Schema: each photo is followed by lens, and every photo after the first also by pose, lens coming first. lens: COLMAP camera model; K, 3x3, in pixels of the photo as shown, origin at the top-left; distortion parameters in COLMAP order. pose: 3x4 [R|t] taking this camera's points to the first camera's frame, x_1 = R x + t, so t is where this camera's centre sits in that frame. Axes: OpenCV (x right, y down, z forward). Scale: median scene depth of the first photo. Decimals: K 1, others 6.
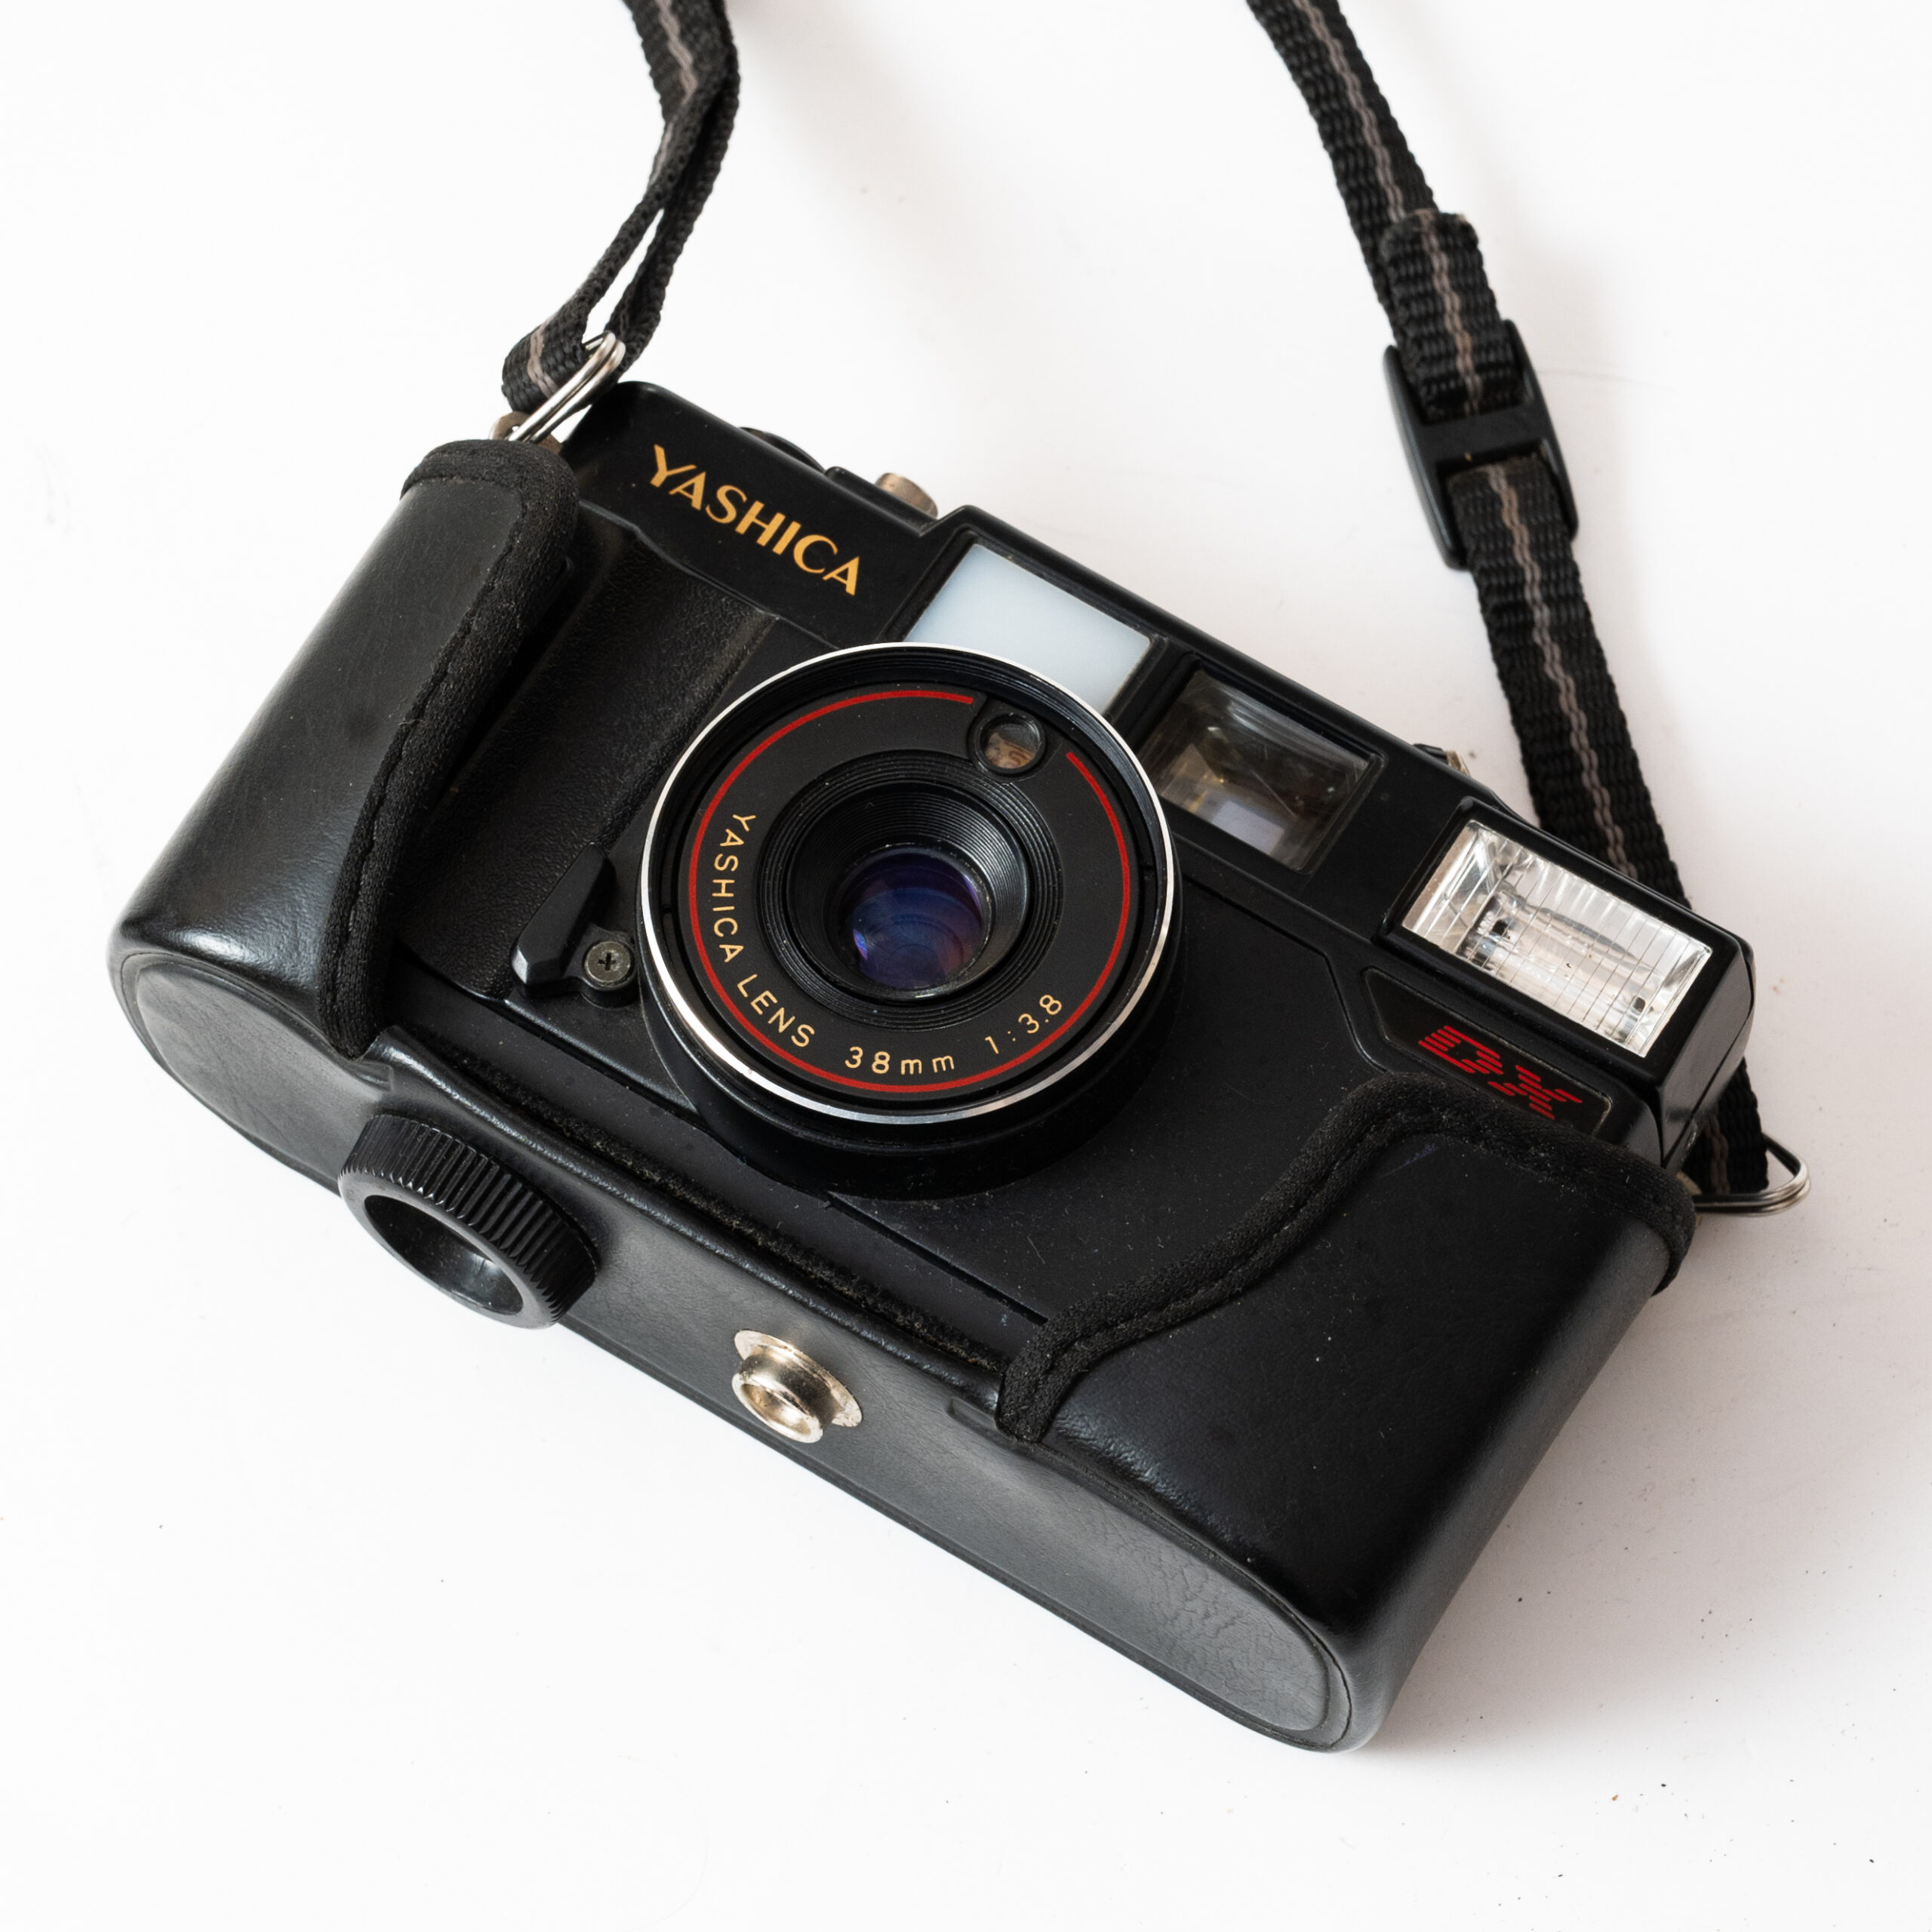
lens RADIAL K [[7893.2, 0, 966.2], [0, 7893.2, 965.9], [0, 0, 1]] dist [0.382561, 0.000000]
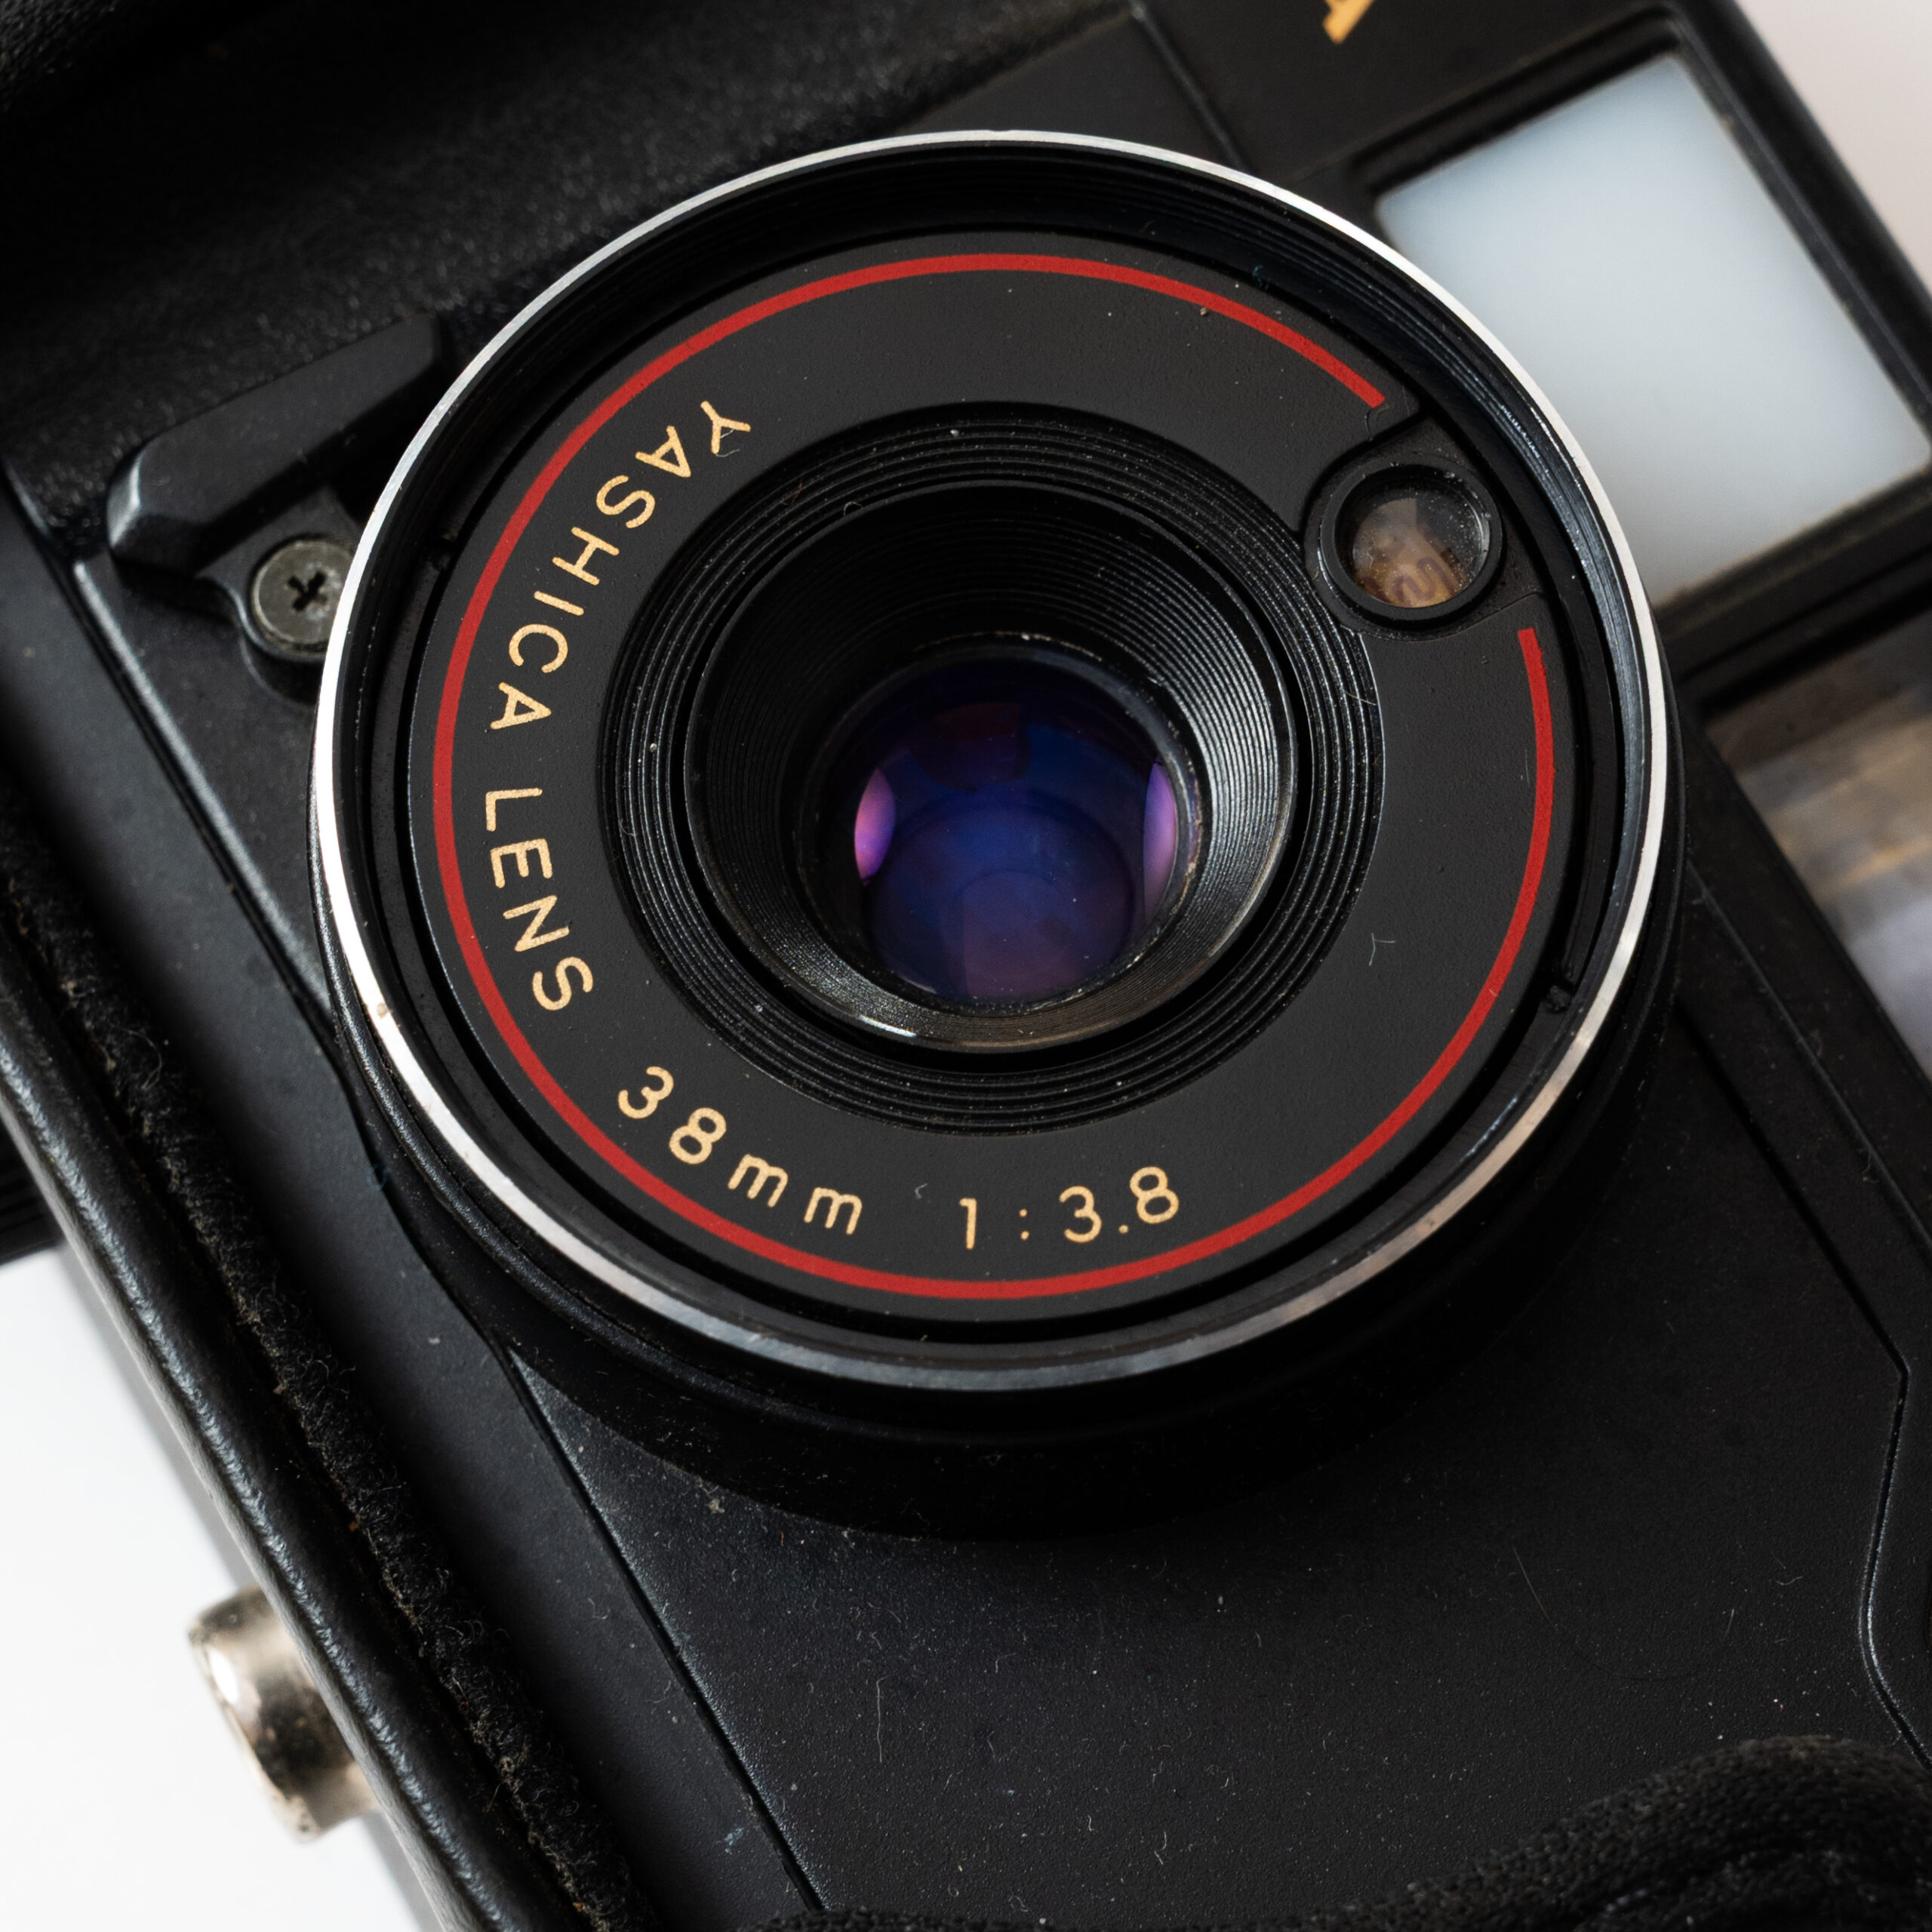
lens RADIAL K [[7815.3, 0, 966.0], [0, 7815.3, 966.9], [0, 0, 1]] dist [0.324188, 0.000000]
pose [[0.878804, 0.446680, -0.167870, 0.062135], [-0.428624, 0.893533, 0.133717, -0.052681], [0.209726, -0.045558, 0.976698, 0.618889]]
